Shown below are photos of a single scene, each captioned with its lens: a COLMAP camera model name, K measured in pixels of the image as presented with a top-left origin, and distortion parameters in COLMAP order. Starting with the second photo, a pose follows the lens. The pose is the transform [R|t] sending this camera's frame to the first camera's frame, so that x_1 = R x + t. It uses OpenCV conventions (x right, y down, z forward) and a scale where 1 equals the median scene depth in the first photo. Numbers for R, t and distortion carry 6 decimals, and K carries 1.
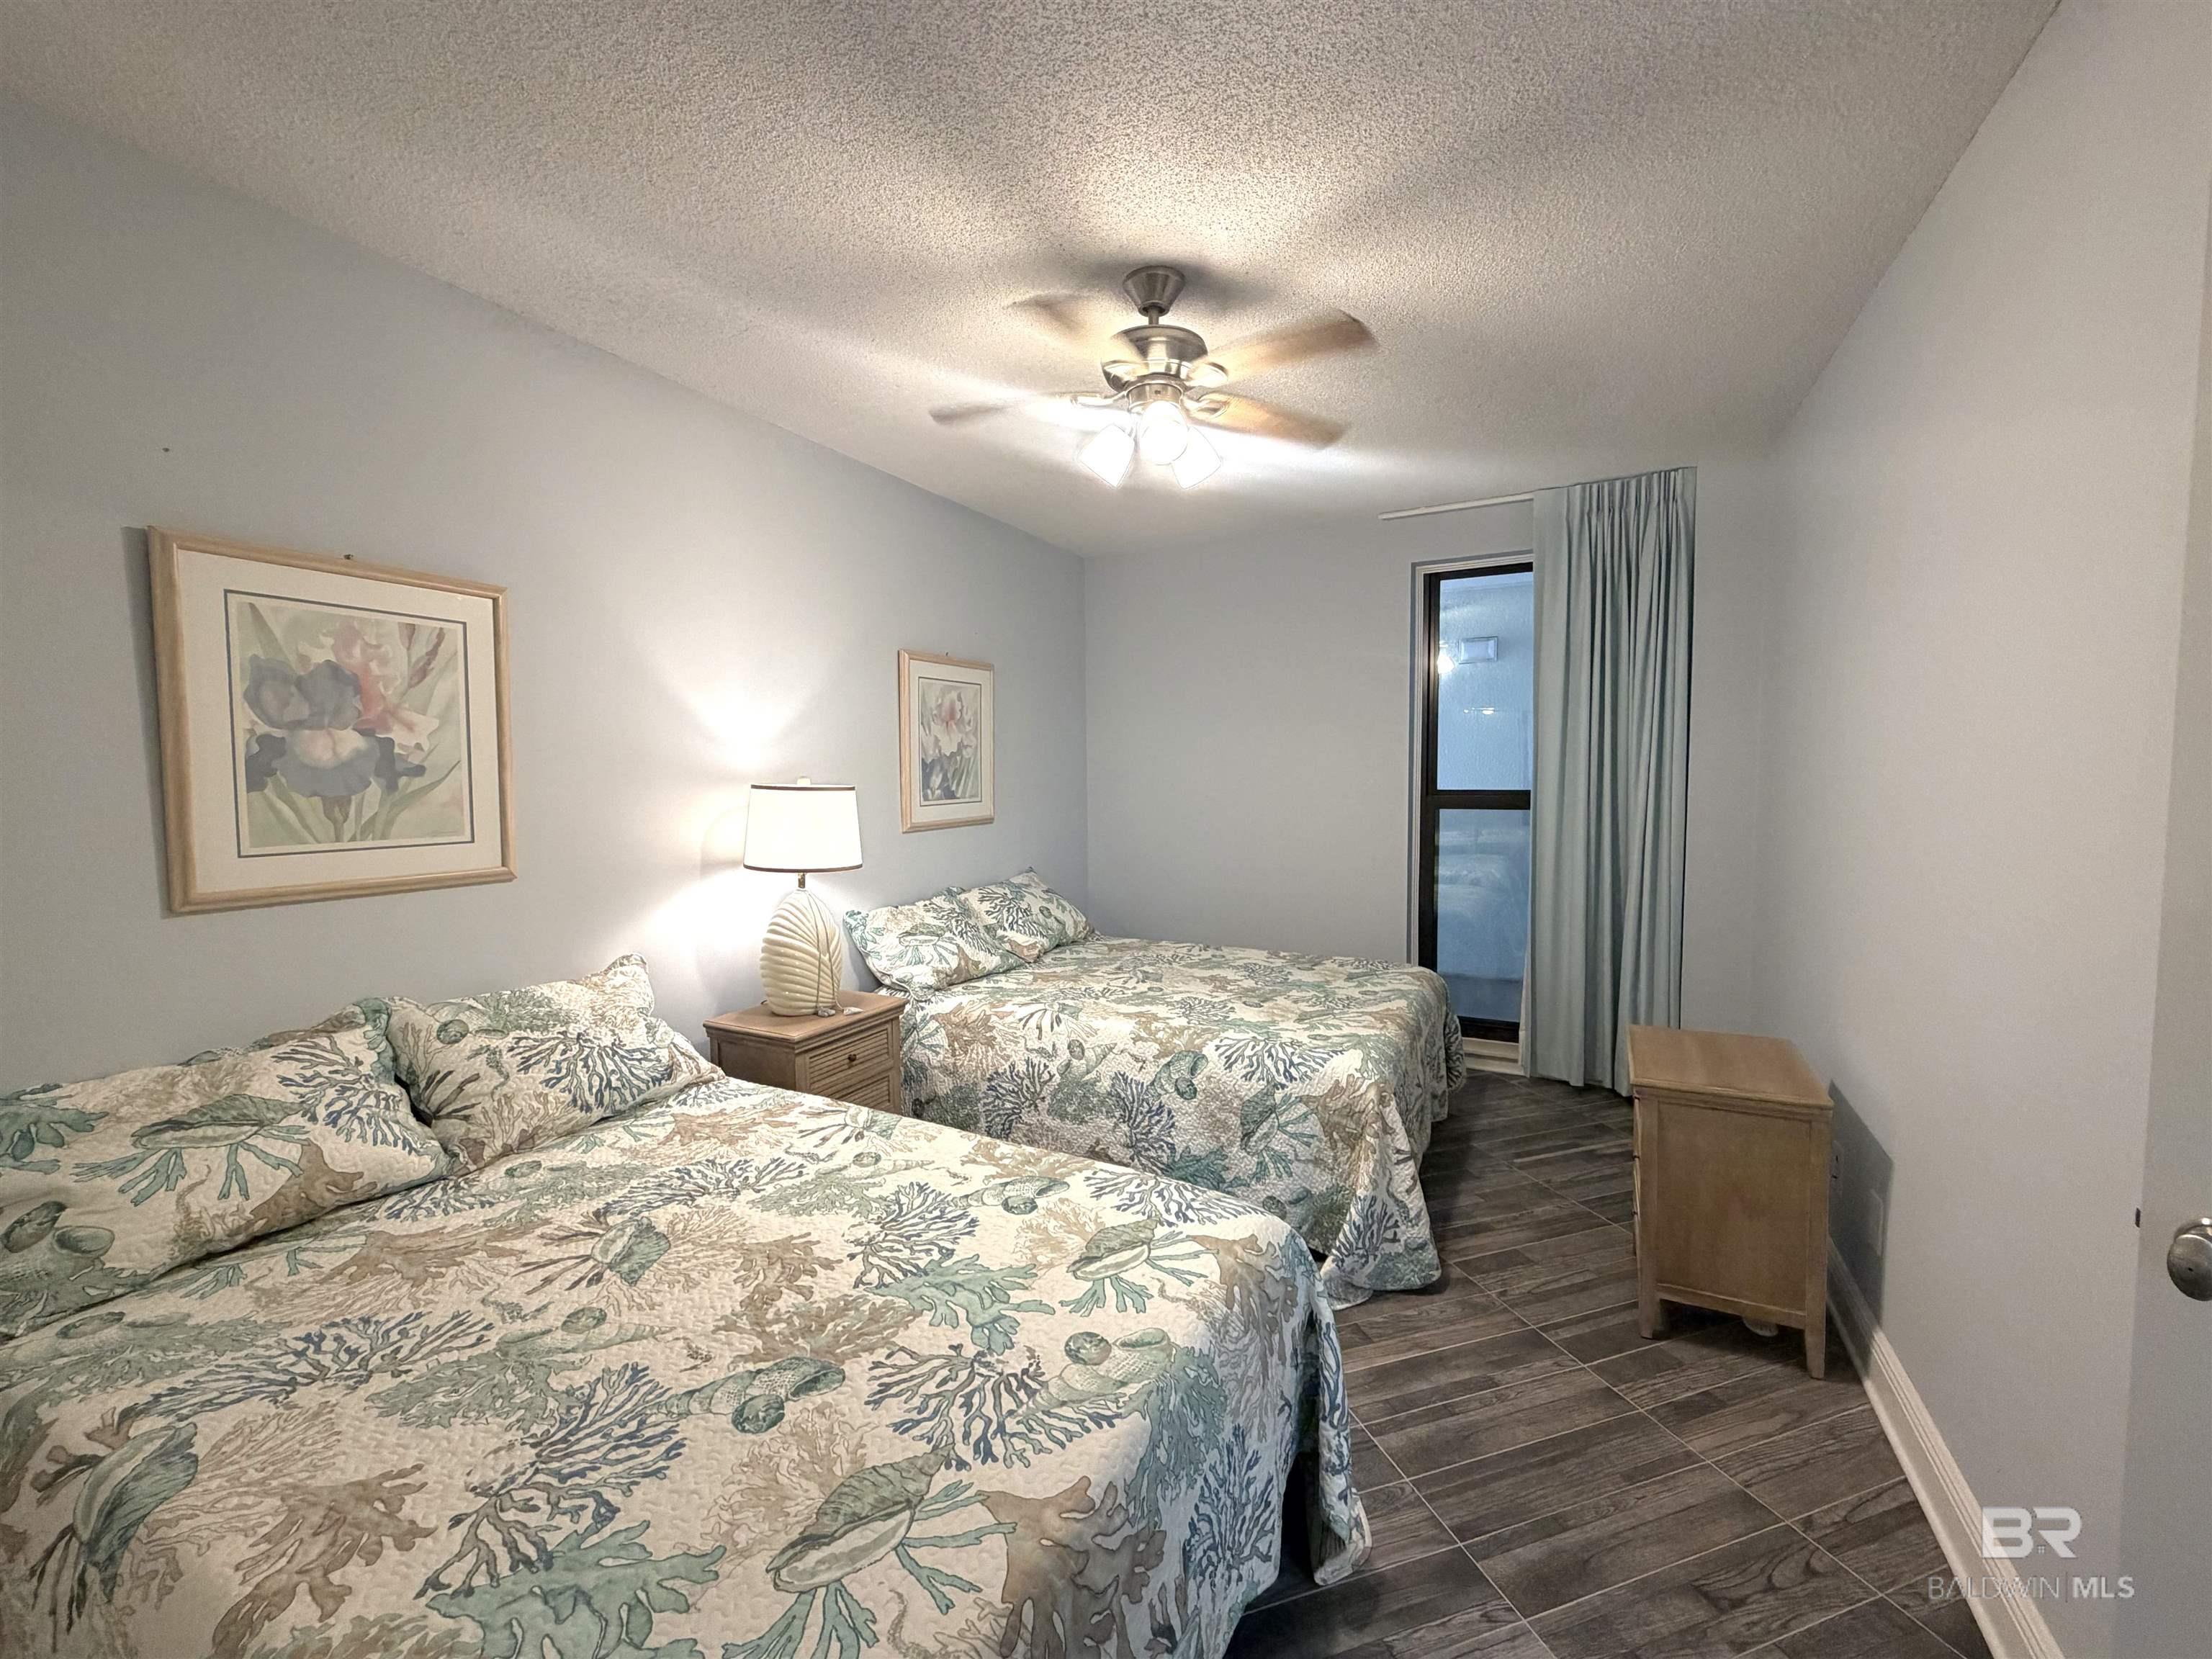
lens RADIAL K [[872.3, 0, 1123.8], [0, 872.3, 817.7], [0, 0, 1]] dist [-0.001069, 0.000391]
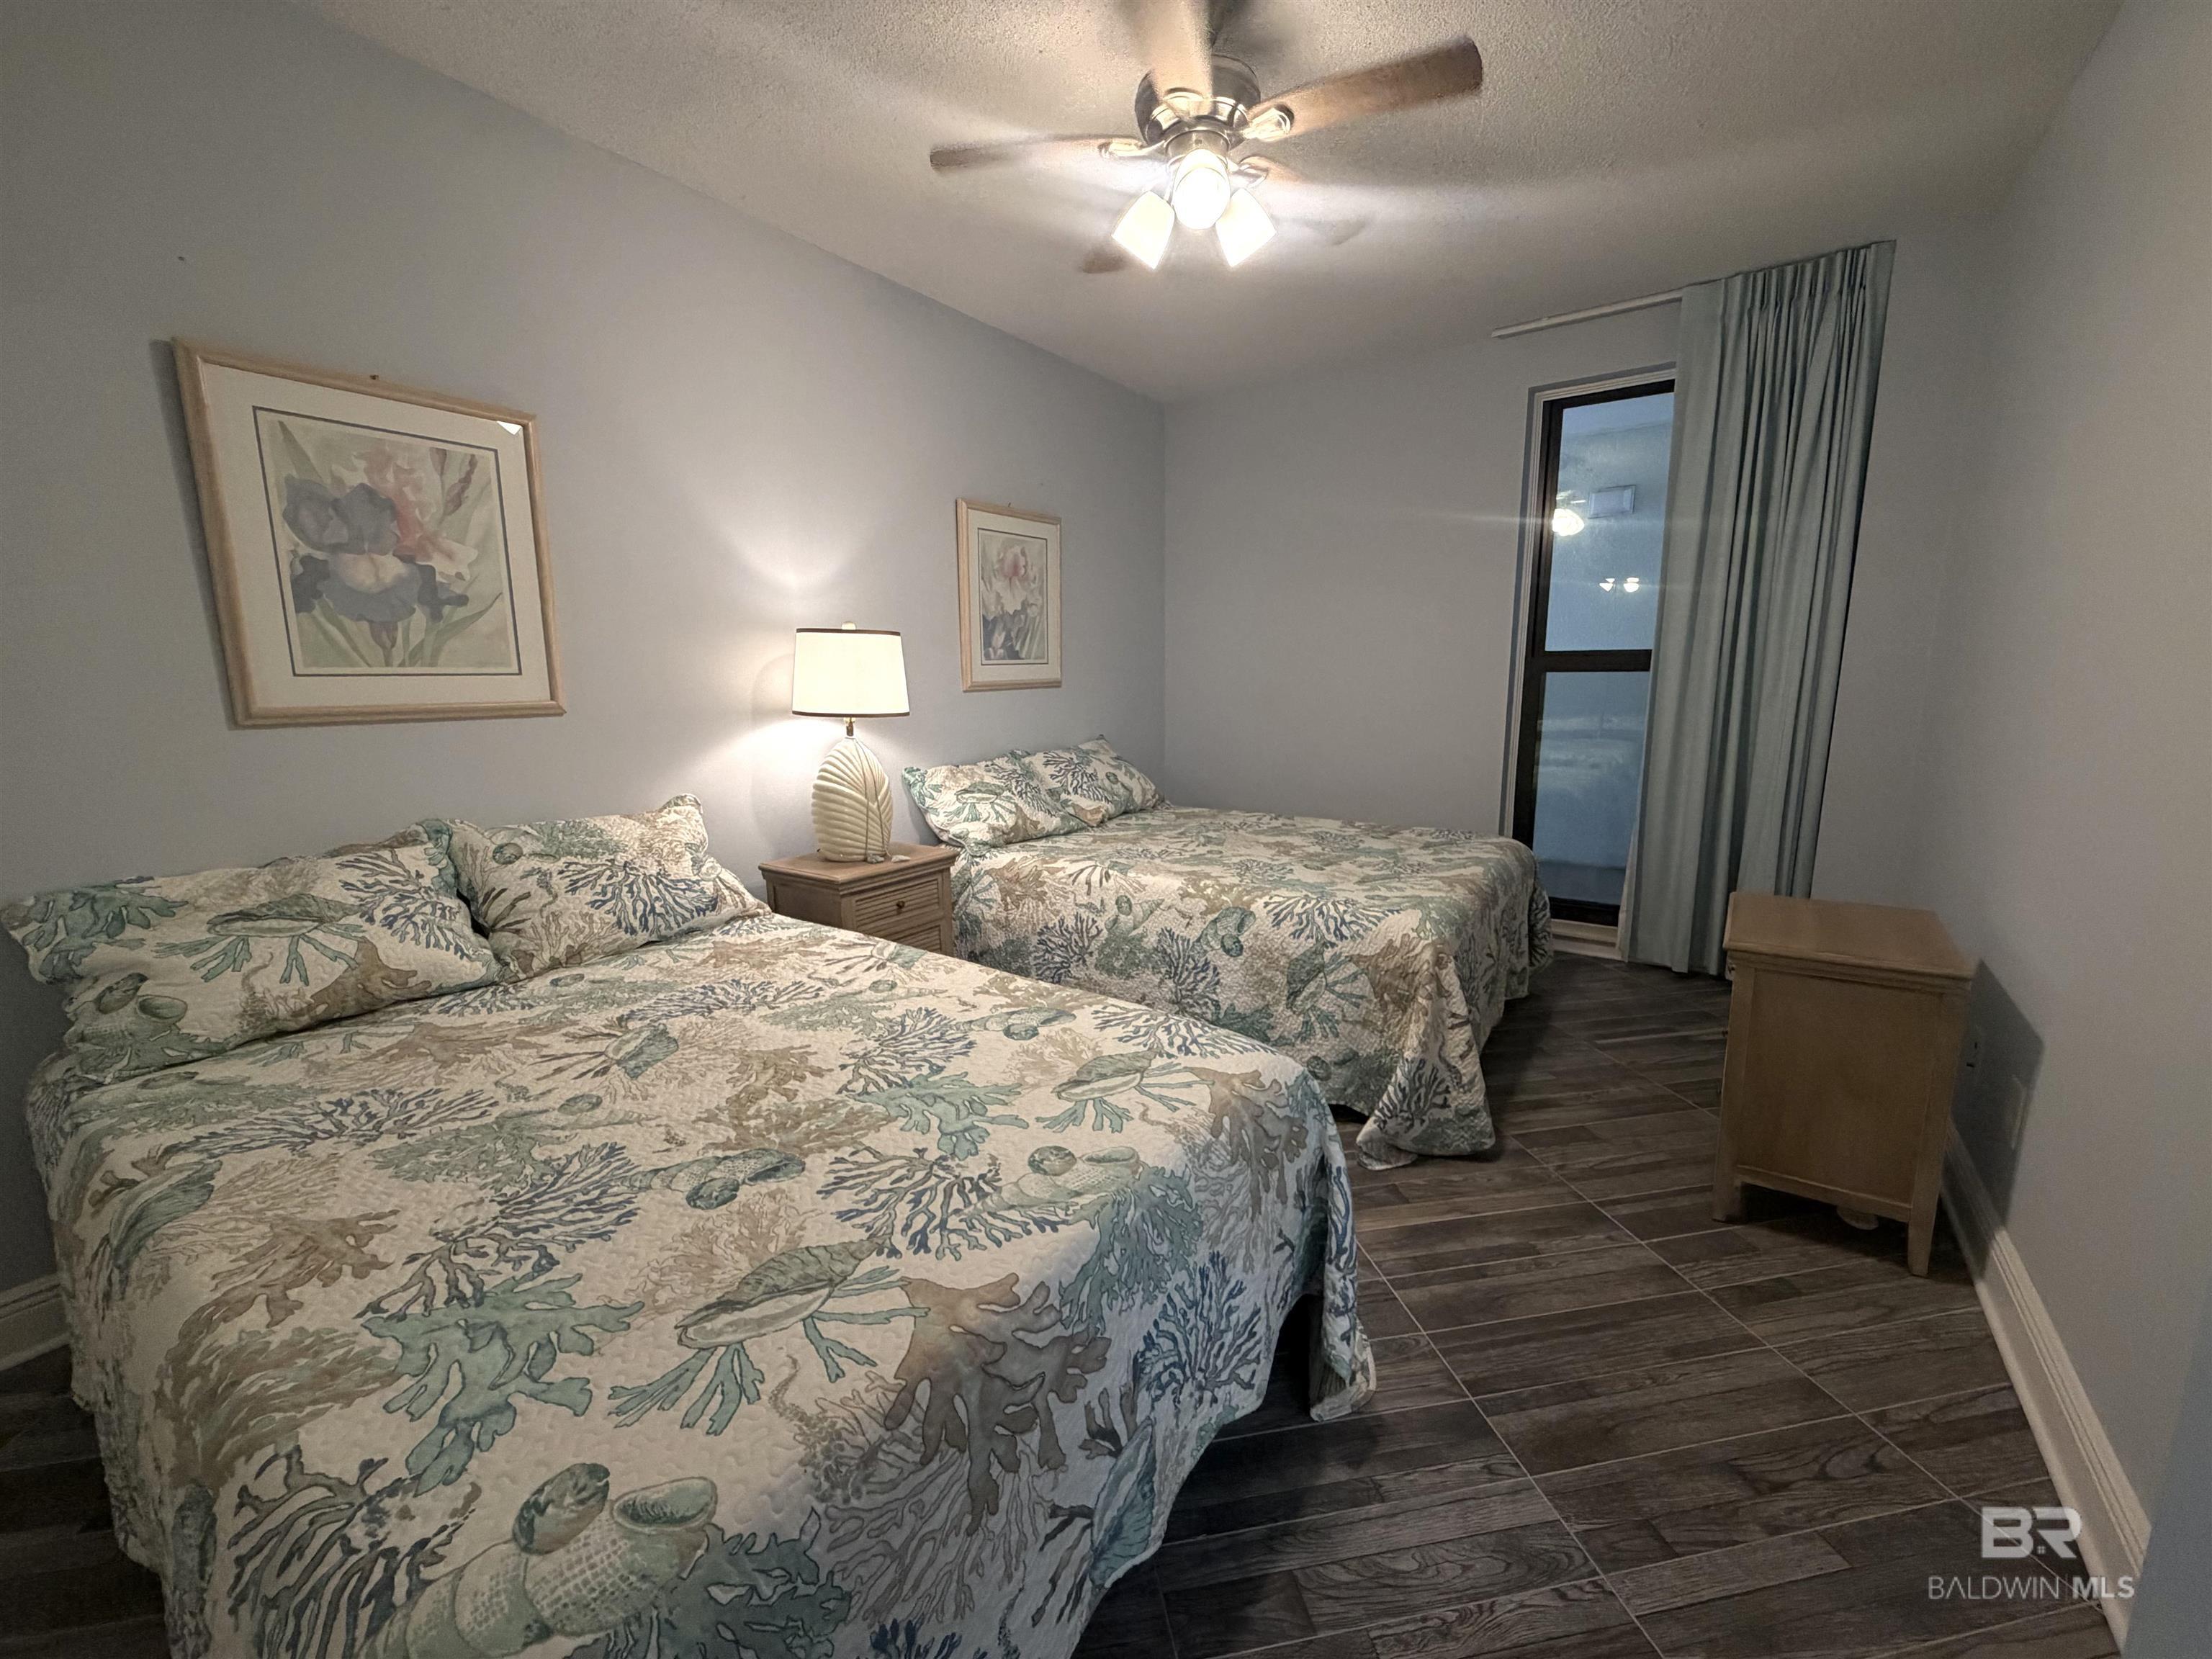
lens RADIAL K [[872.3, 0, 1123.8], [0, 872.3, 817.7], [0, 0, 1]] dist [-0.001069, 0.000391]
pose [[0.991823, 0.020052, -0.126035, 0.111423], [-0.005459, 0.993342, 0.115077, 0.095737], [0.127504, -0.113448, 0.985329, 0.086696]]
